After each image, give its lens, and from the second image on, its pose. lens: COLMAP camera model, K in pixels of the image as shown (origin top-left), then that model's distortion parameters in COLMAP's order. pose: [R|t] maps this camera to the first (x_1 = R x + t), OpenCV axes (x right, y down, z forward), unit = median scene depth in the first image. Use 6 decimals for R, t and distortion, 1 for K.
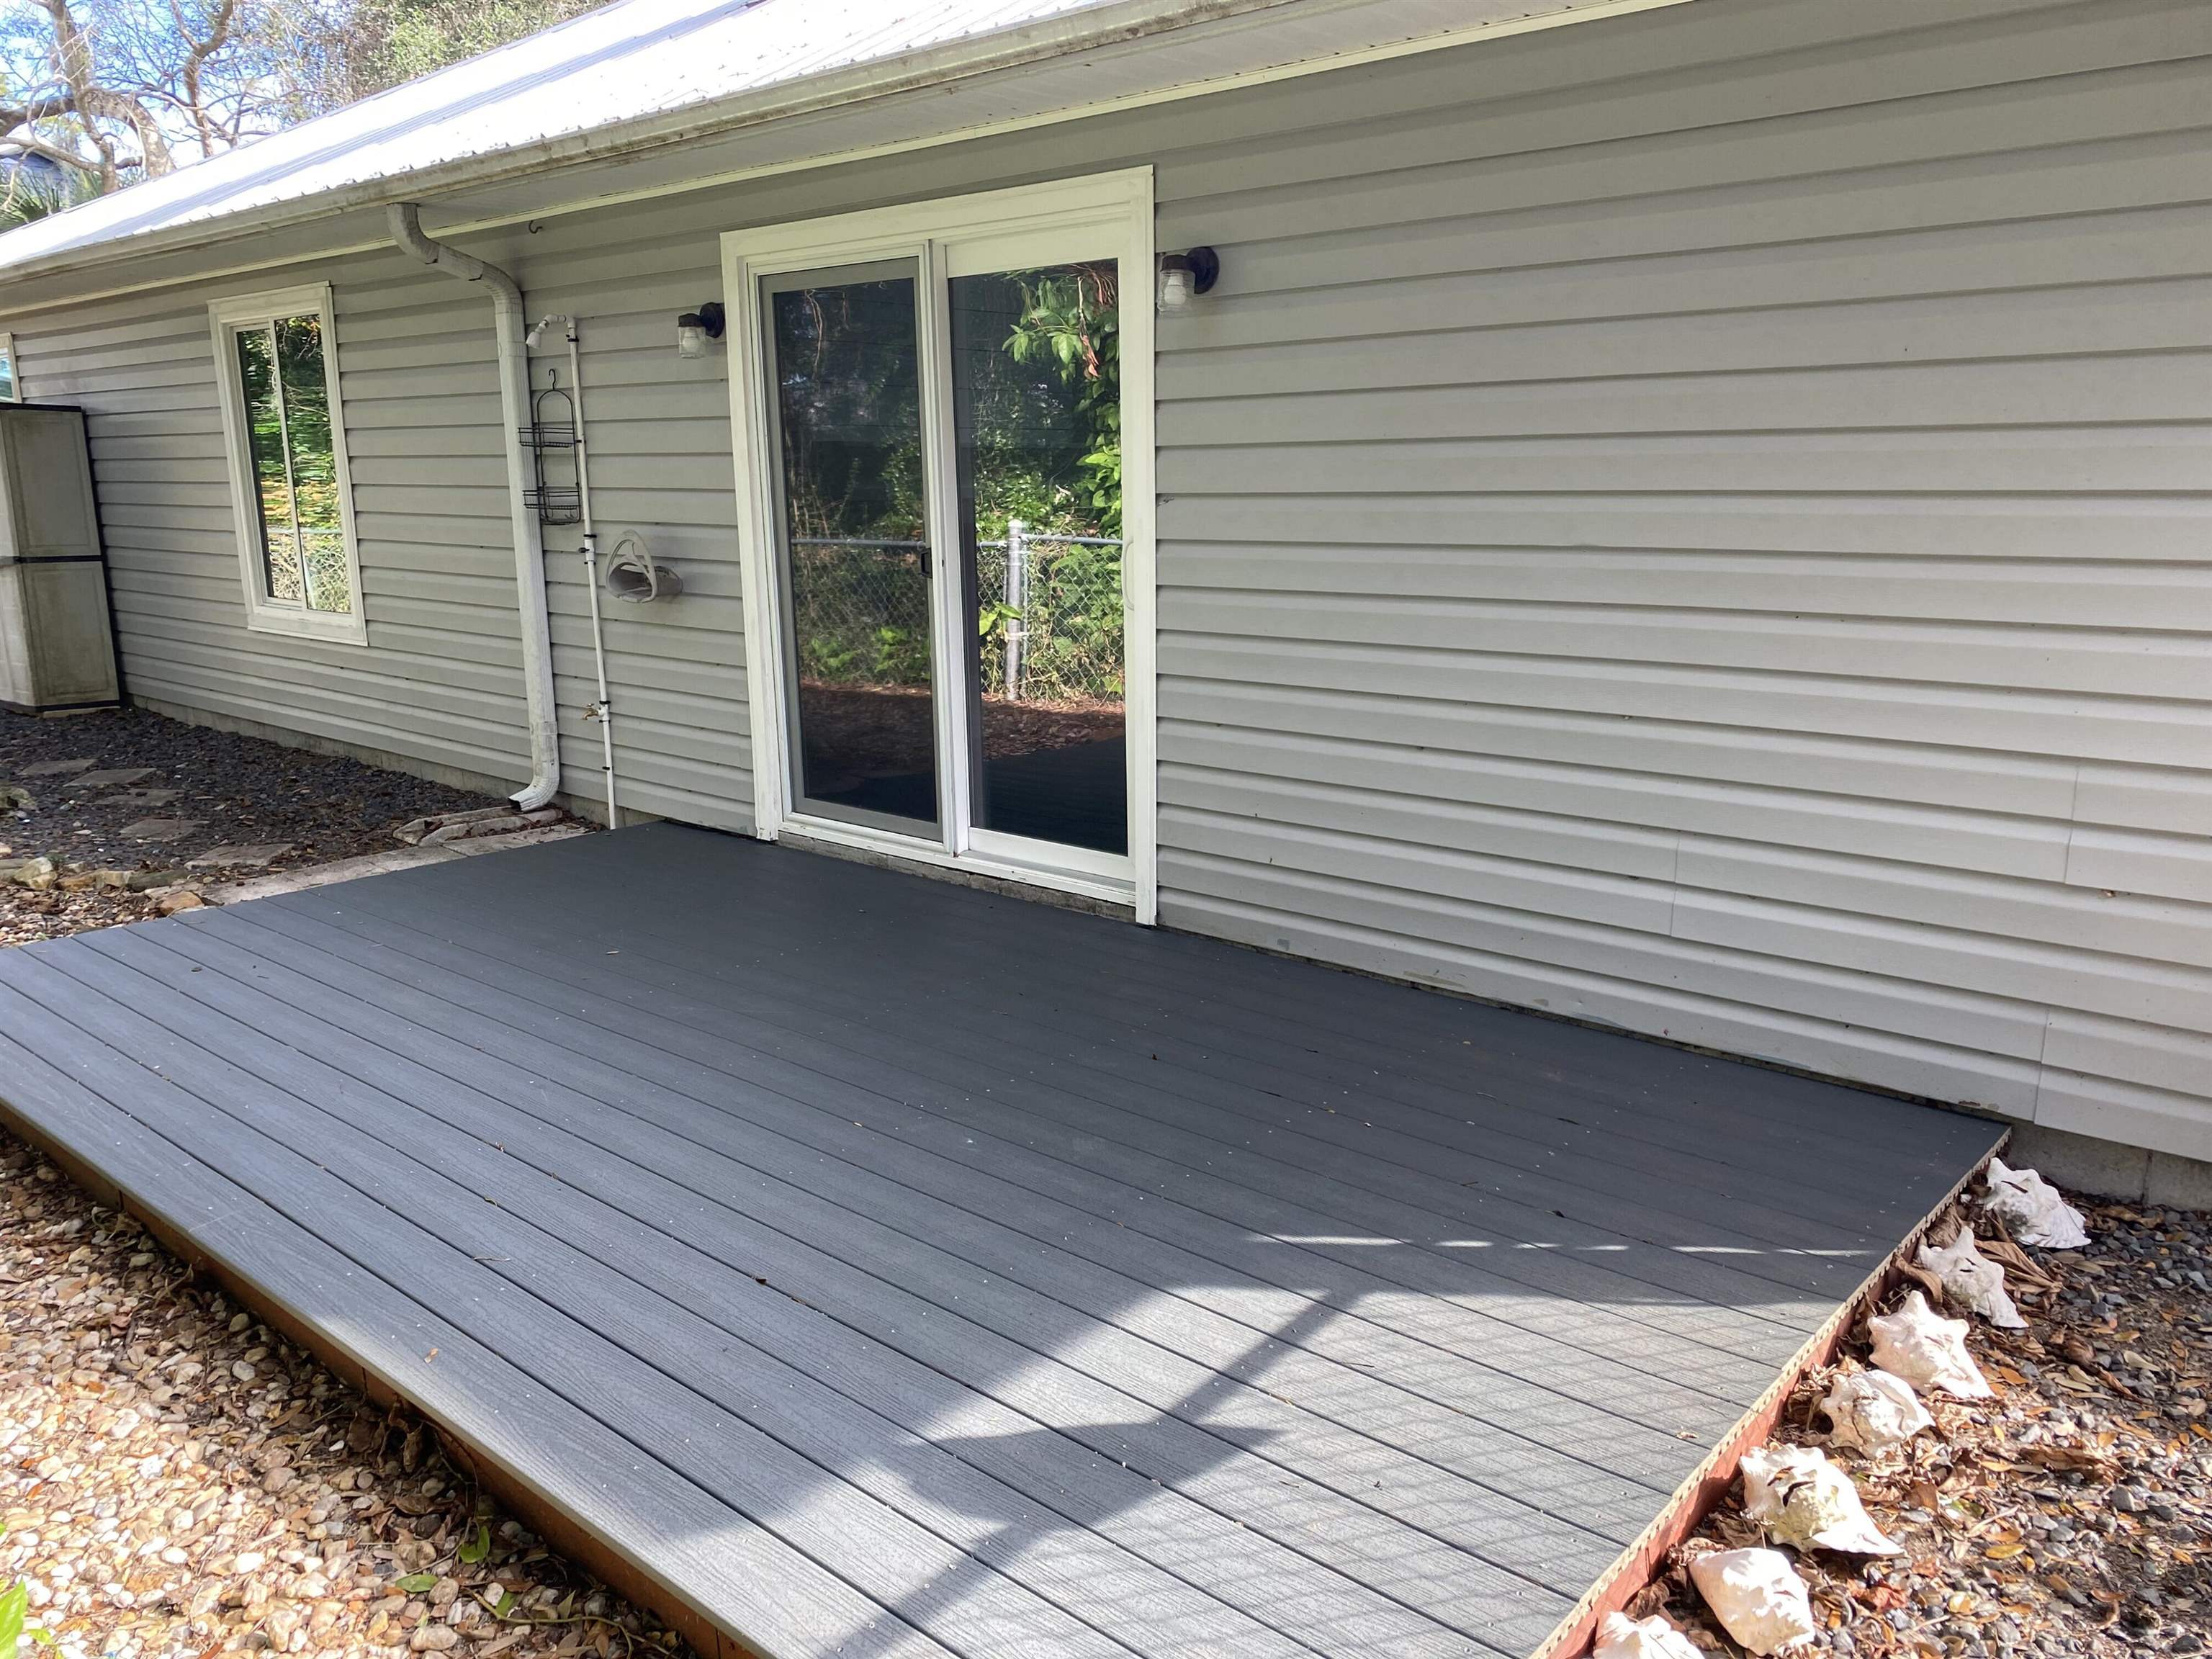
lens RADIAL K [[1715.3, 0, 1105.9], [0, 1715.3, 854.0], [0, 0, 1]] dist [0.031073, -0.006775]
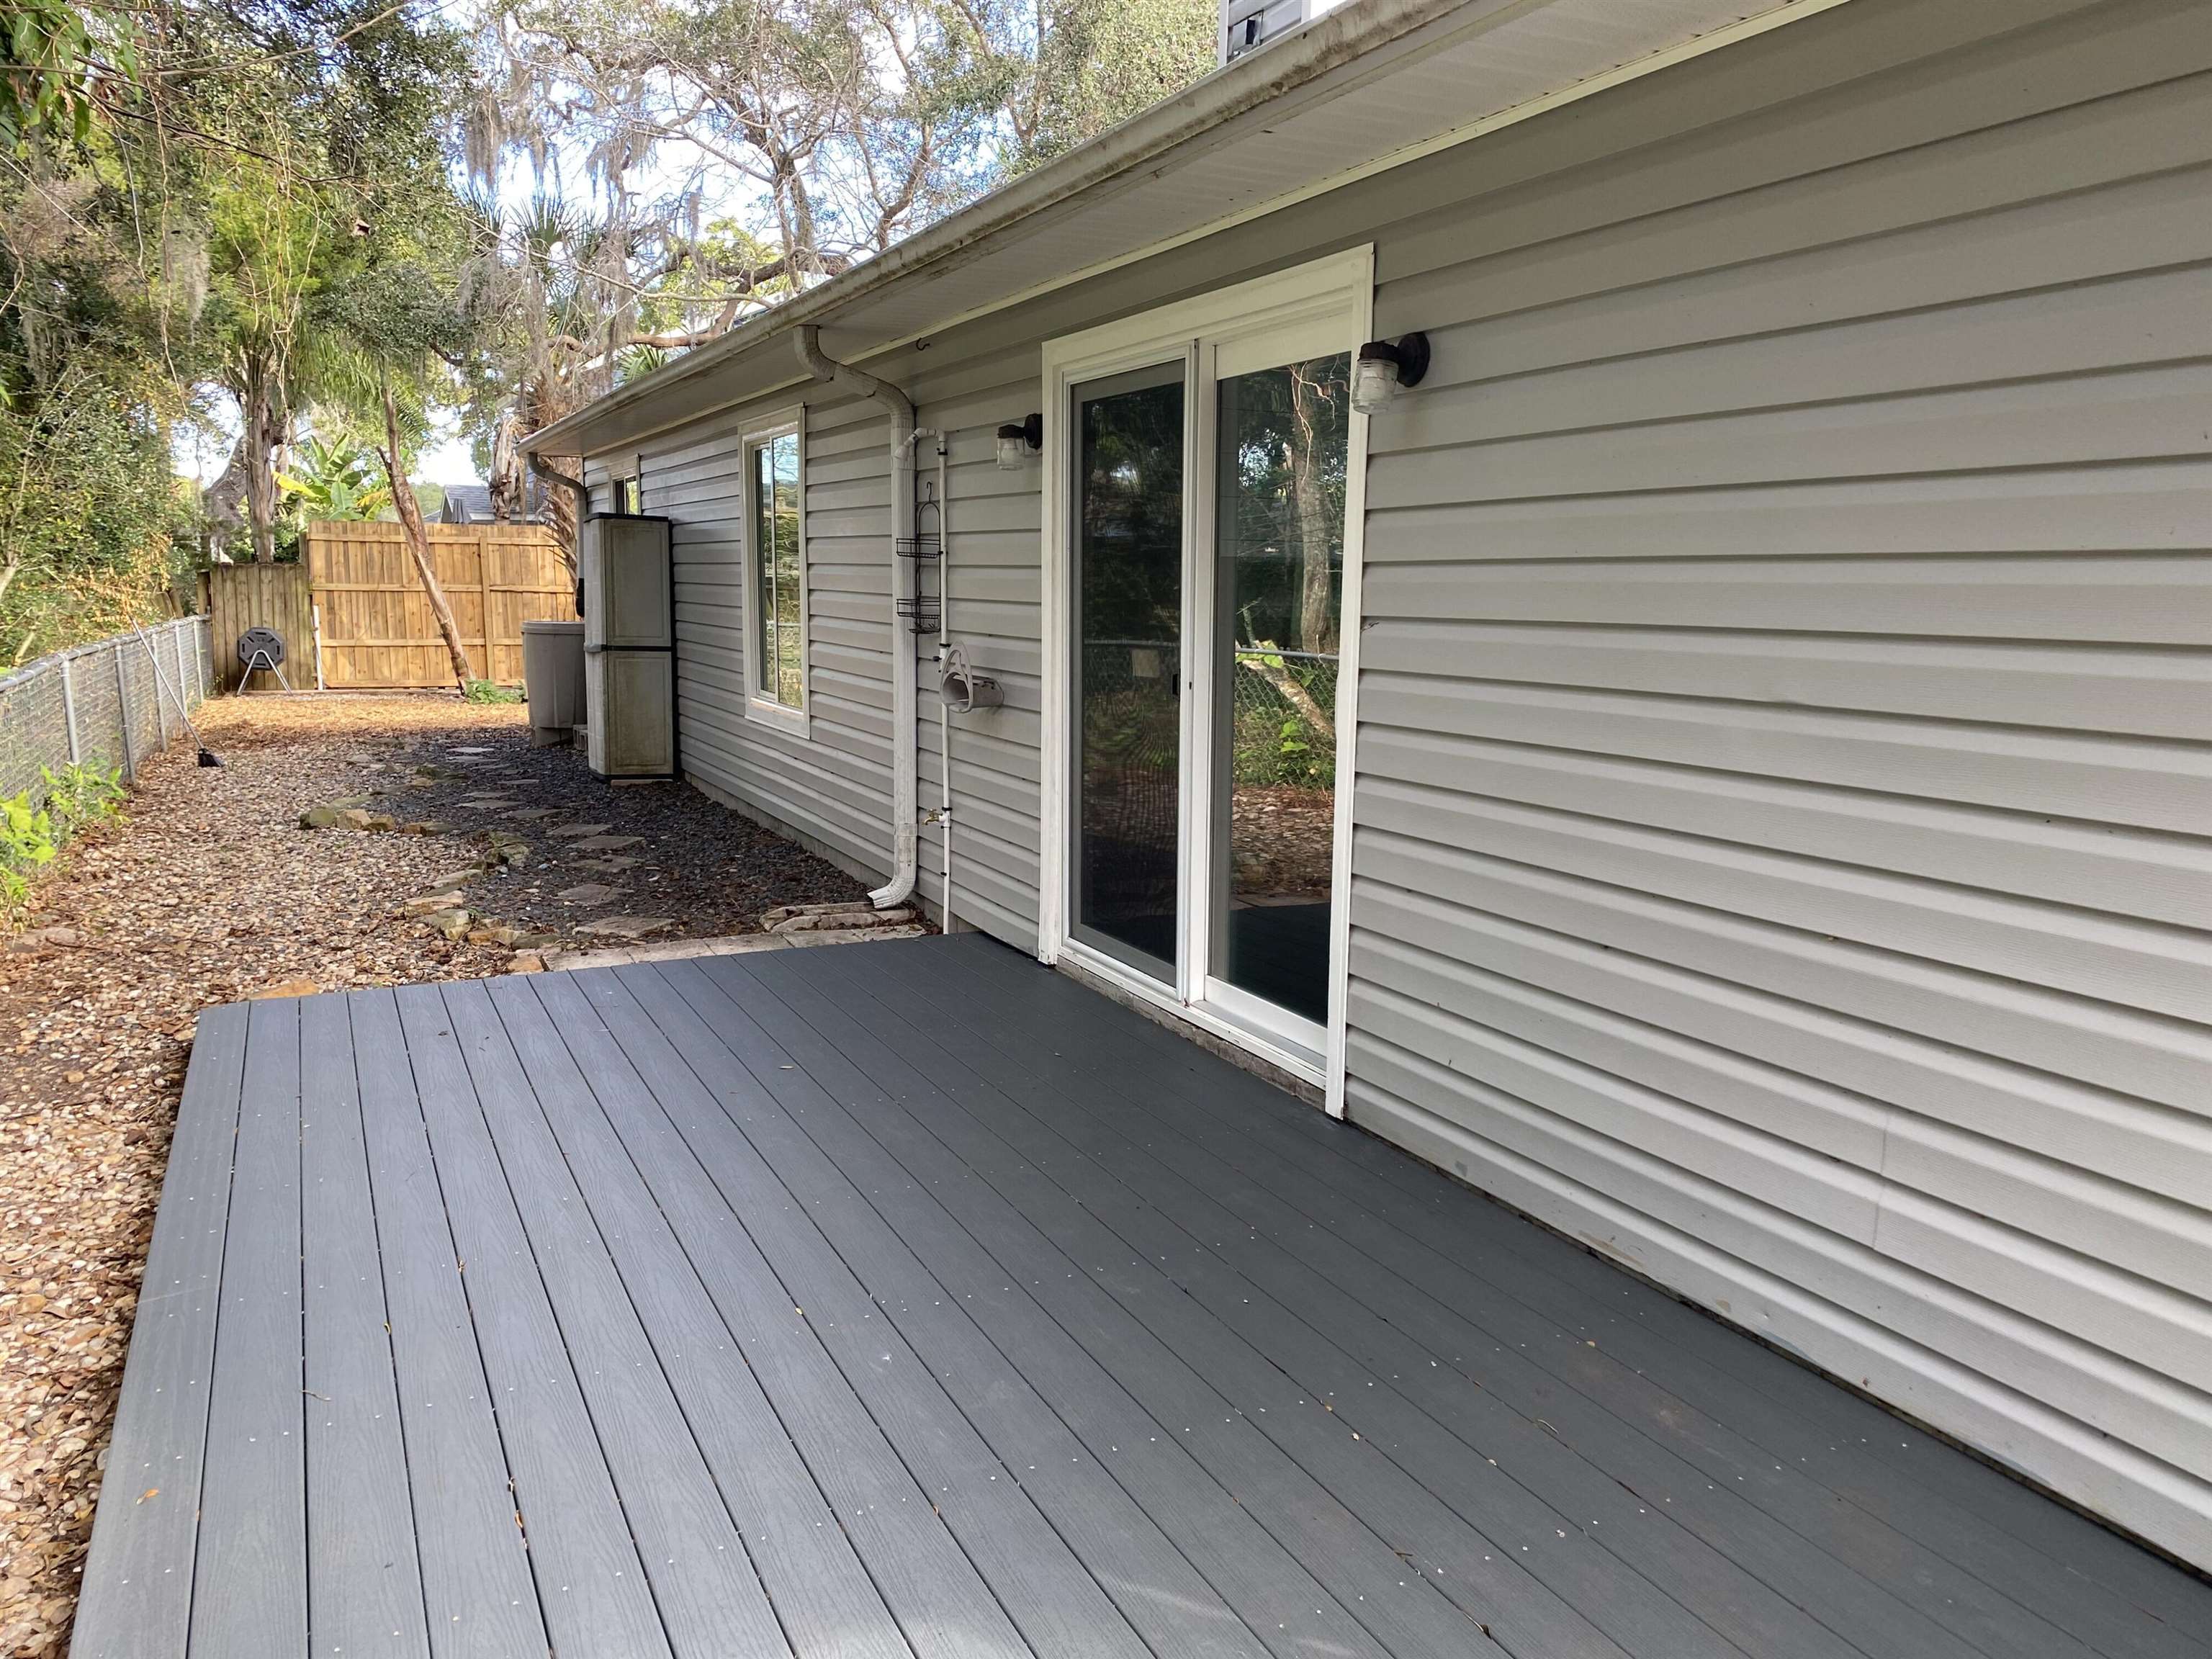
lens RADIAL K [[1687.4, 0, 1106.0], [0, 1687.4, 829.5], [0, 0, 1]] dist [0.222967, -0.571806]
pose [[0.923900, 0.078729, -0.374448, 0.179958], [-0.108296, 0.992393, -0.058550, -0.030708], [0.366990, 0.094645, 0.925398, 0.130515]]
